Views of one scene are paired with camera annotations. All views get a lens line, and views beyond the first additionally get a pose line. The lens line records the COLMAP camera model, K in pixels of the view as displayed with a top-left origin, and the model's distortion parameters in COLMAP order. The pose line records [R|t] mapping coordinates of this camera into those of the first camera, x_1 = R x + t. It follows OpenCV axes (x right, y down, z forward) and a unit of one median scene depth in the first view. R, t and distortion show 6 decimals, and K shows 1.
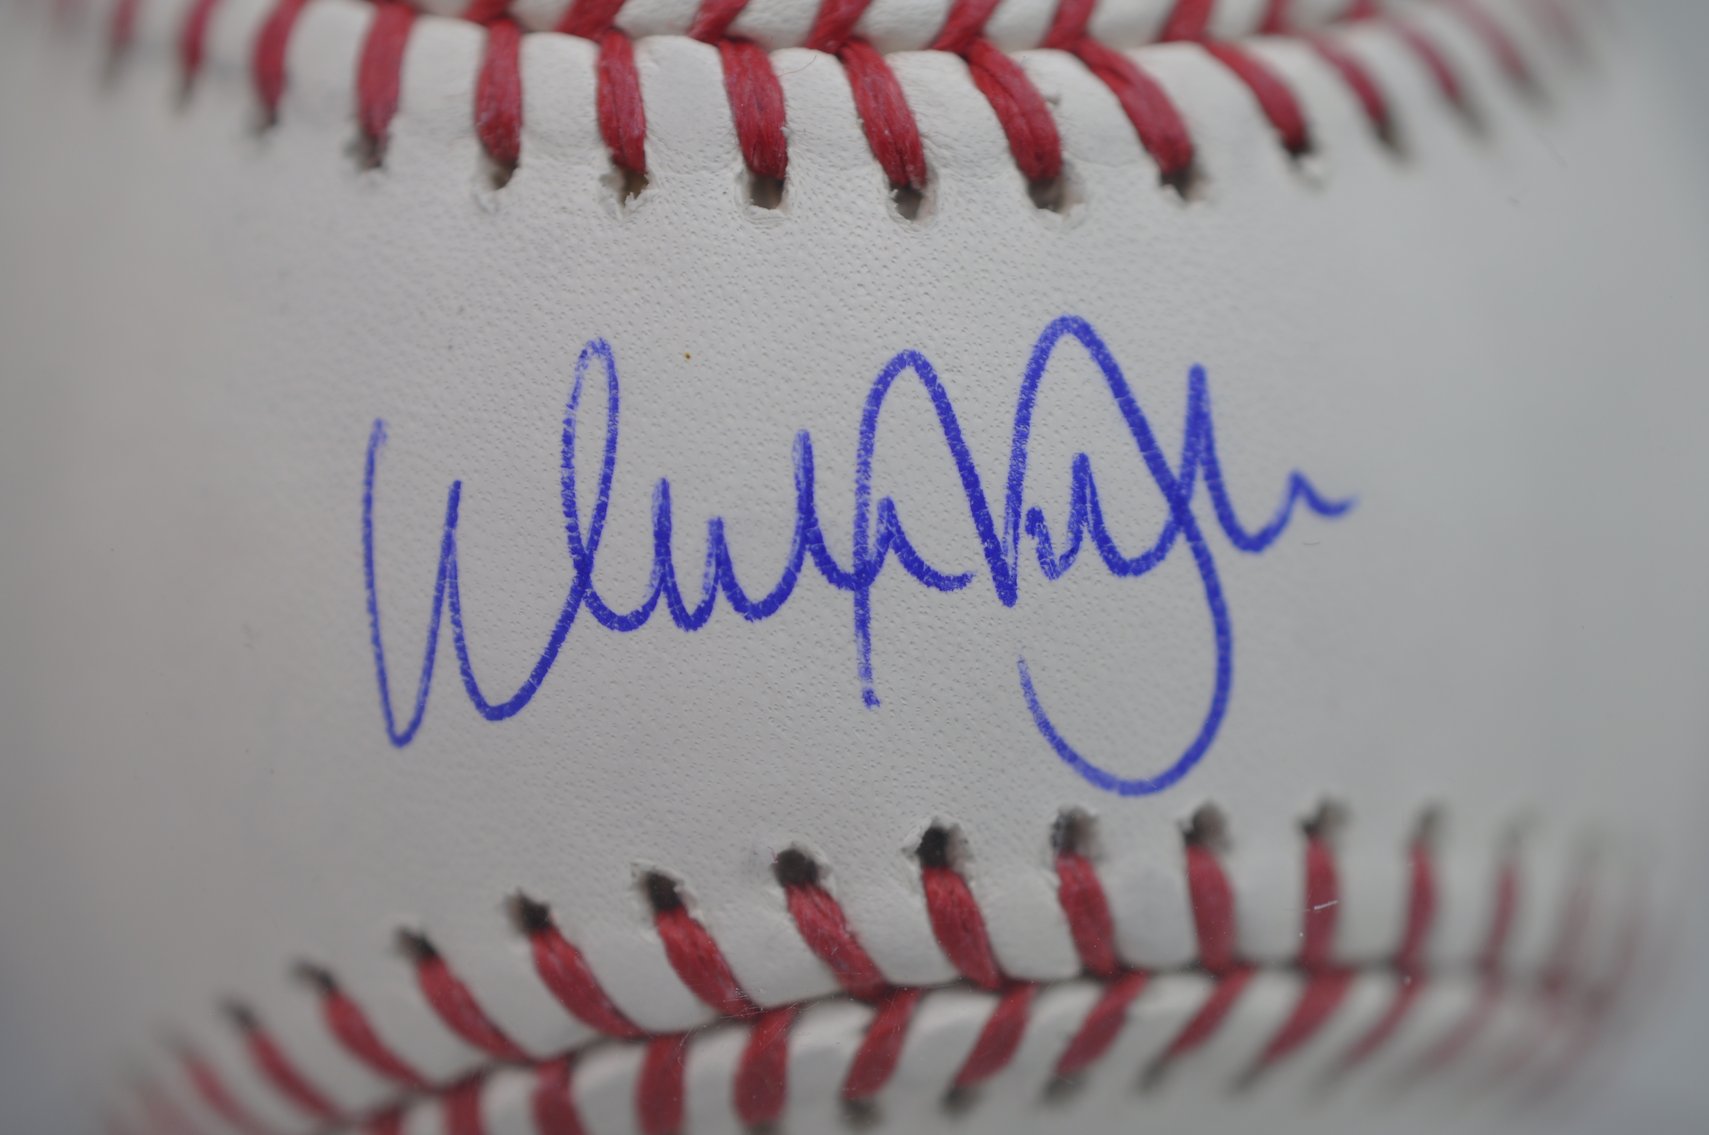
lens RADIAL K [[3815.2, 0, 854.5], [0, 3815.2, 567.5], [0, 0, 1]] dist [0.123382, 0.156302]
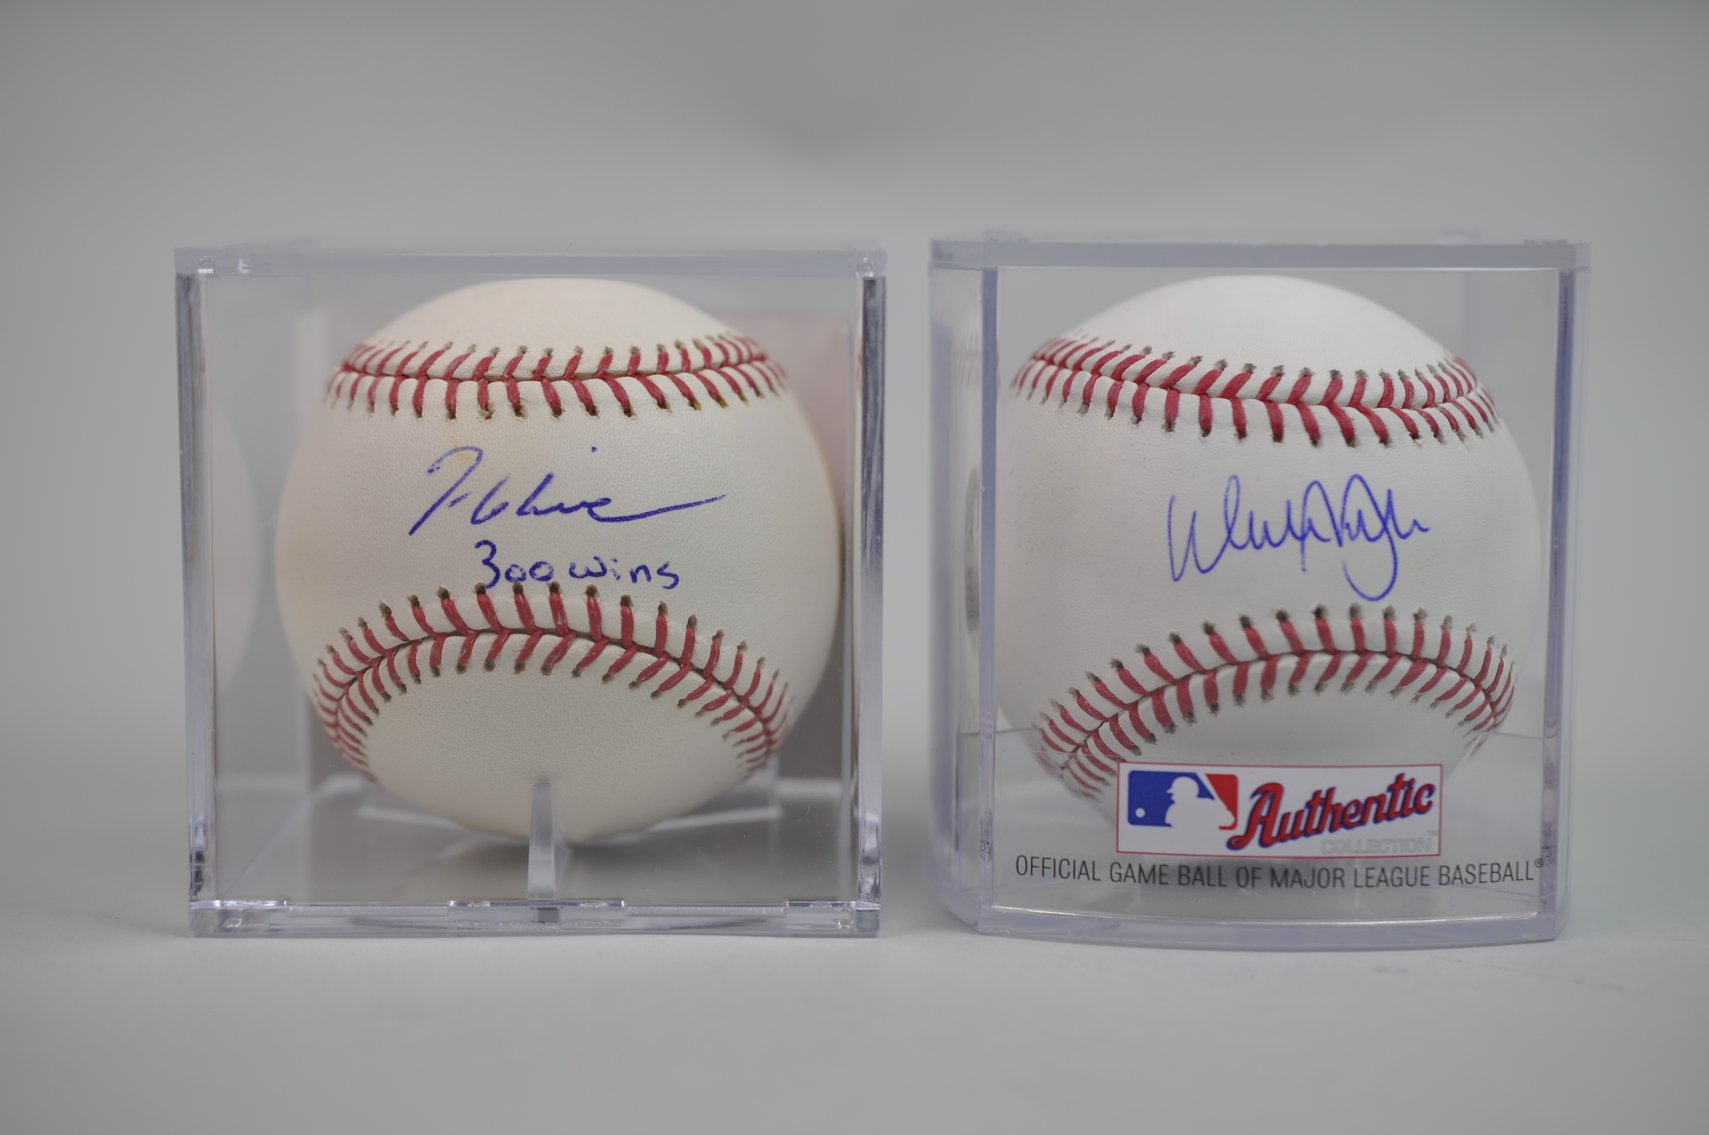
lens RADIAL K [[3815.2, 0, 854.5], [0, 3815.2, 567.5], [0, 0, 1]] dist [0.123382, 0.156302]
pose [[0.998892, 0.038923, 0.026442, -0.539543], [-0.034131, 0.986156, -0.162269, 0.659754], [-0.032392, 0.161187, 0.986392, -2.722093]]
